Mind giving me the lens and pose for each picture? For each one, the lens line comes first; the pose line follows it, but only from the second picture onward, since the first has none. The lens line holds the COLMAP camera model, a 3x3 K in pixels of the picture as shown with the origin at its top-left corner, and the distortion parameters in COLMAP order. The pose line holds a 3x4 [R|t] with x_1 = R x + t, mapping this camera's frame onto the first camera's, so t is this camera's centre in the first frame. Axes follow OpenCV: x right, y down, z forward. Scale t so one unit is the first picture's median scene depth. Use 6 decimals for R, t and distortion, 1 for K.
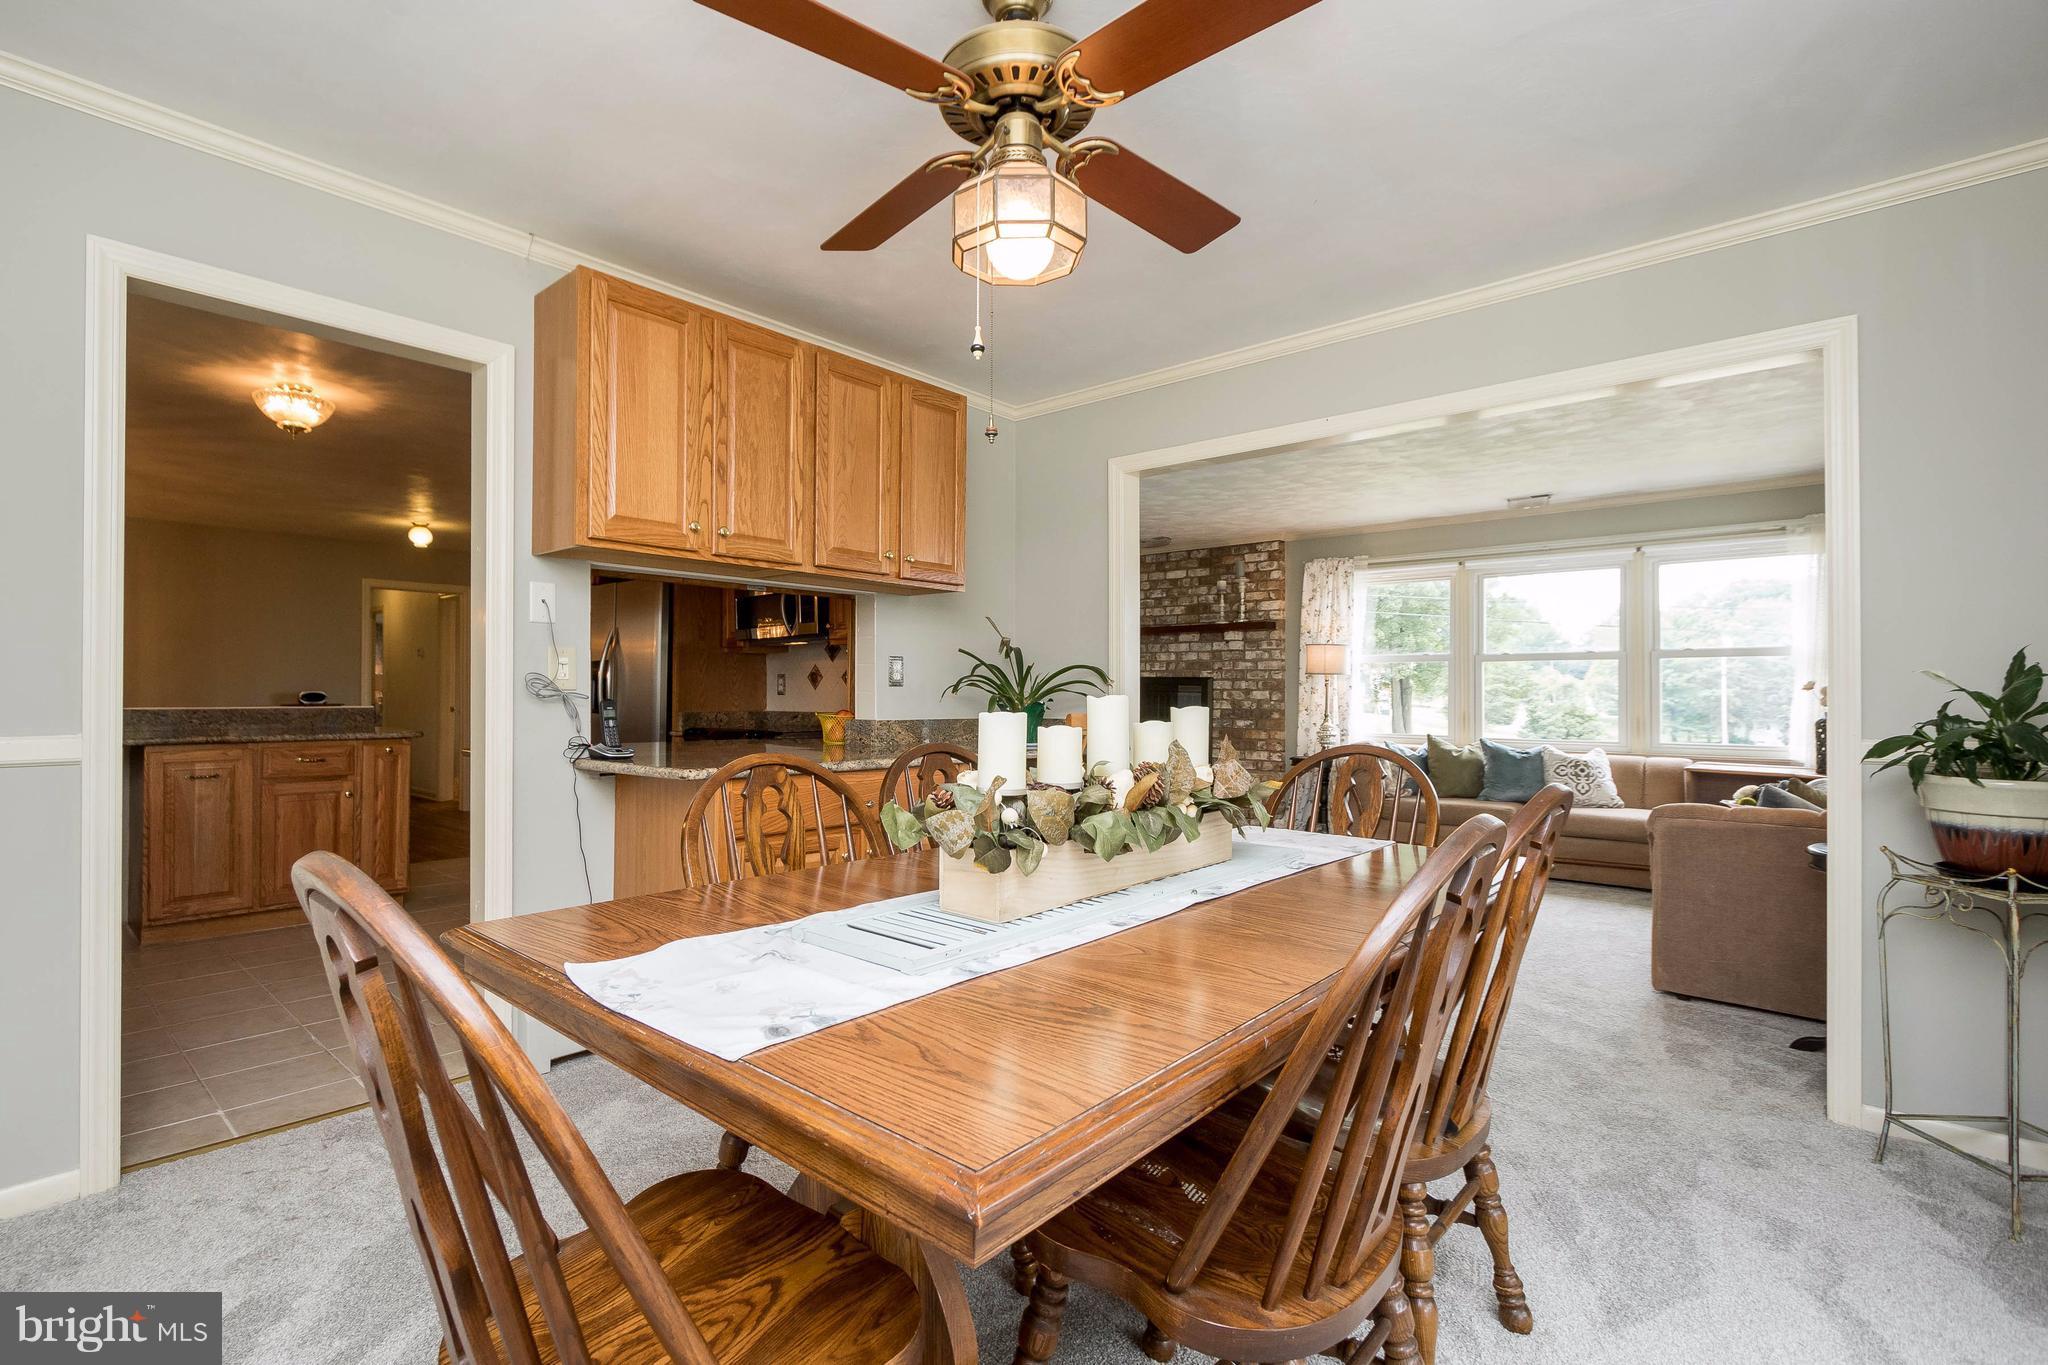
lens RADIAL K [[945.4, 0, 1029.1], [0, 945.4, 684.7], [0, 0, 1]] dist [-0.017275, 0.005054]
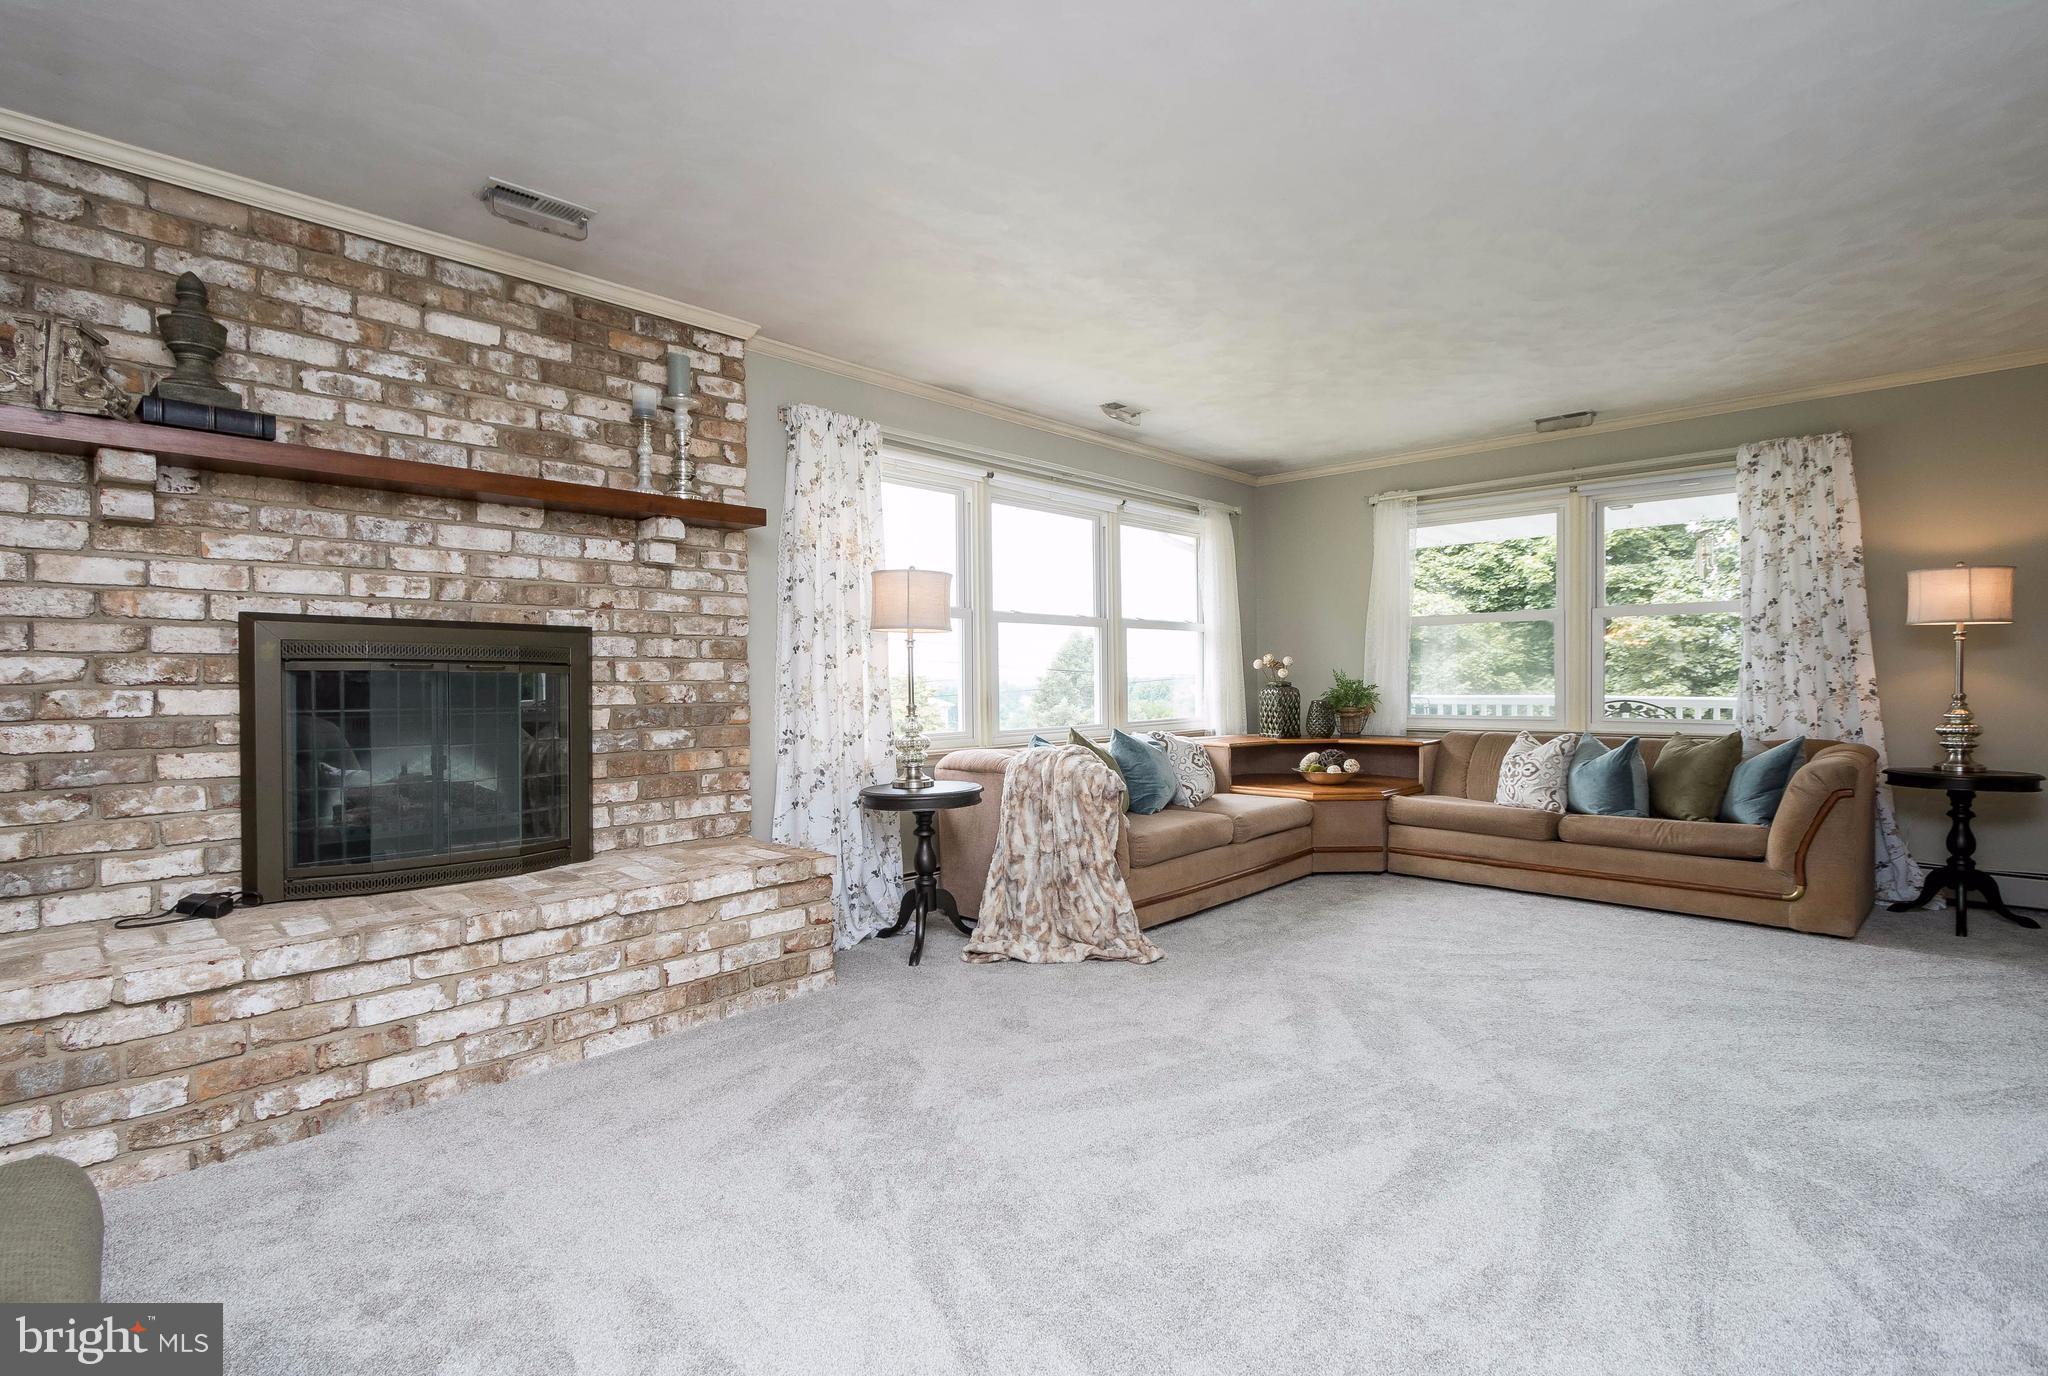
lens RADIAL K [[965.8, 0, 1031.3], [0, 965.8, 688.6], [0, 0, 1]] dist [-0.002617, -0.000083]
pose [[0.061712, -0.013487, 0.998003, -0.198502], [0.004747, 0.999901, 0.013219, 0.013559], [-0.998083, 0.003922, 0.061770, 0.799115]]
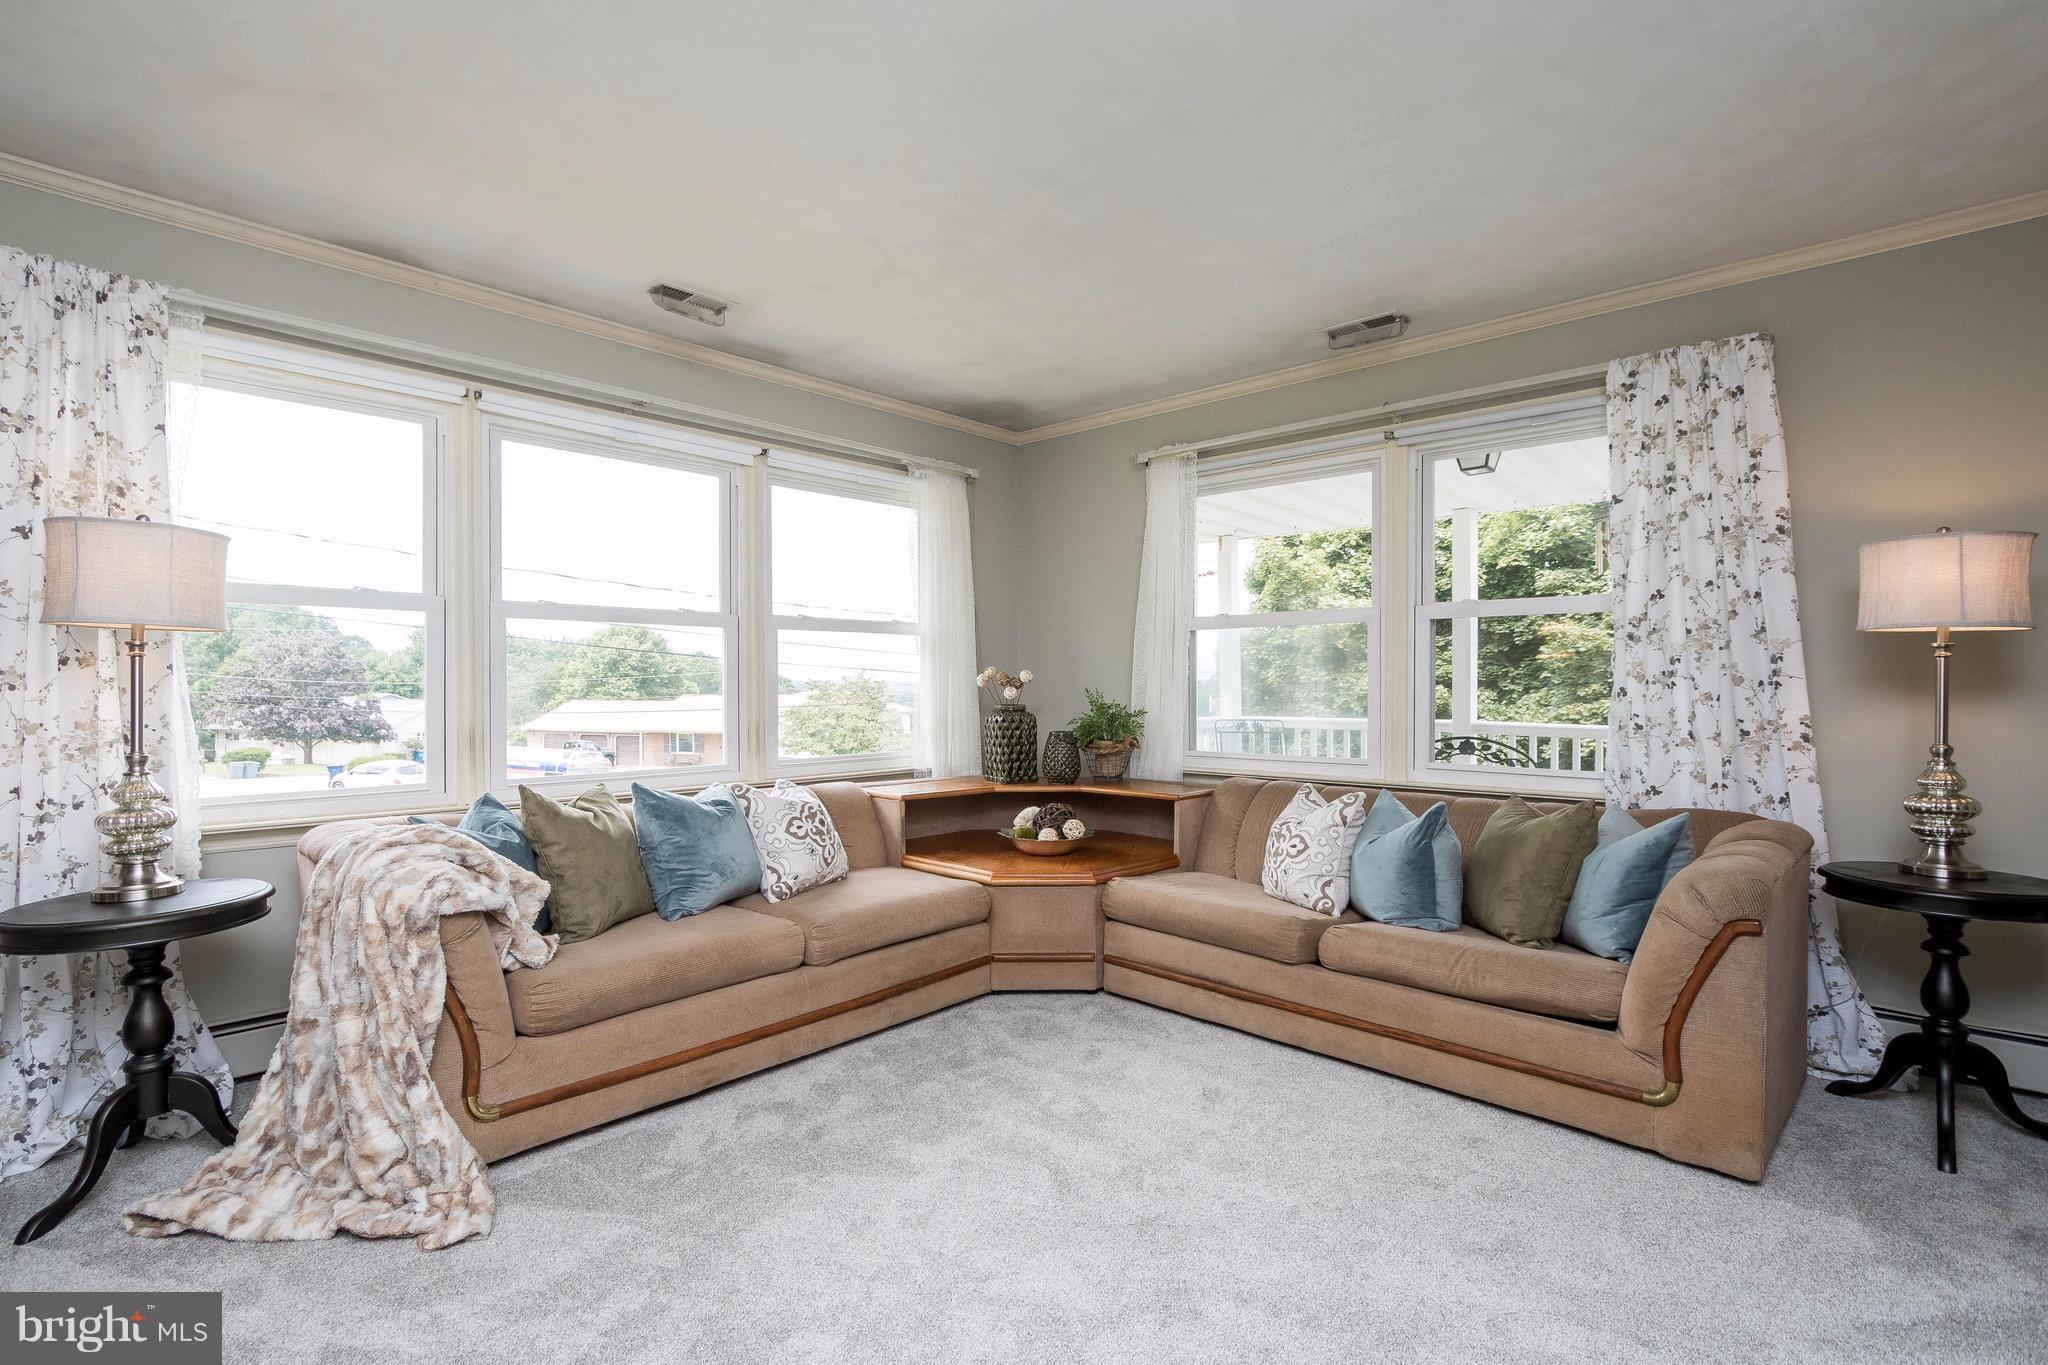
lens RADIAL K [[945.4, 0, 1029.1], [0, 945.4, 684.7], [0, 0, 1]] dist [-0.017275, 0.005054]
pose [[0.057644, -0.004882, 0.998325, 0.029417], [-0.003238, 0.999982, 0.005077, 0.005108], [-0.998332, -0.003525, 0.057627, 0.611653]]
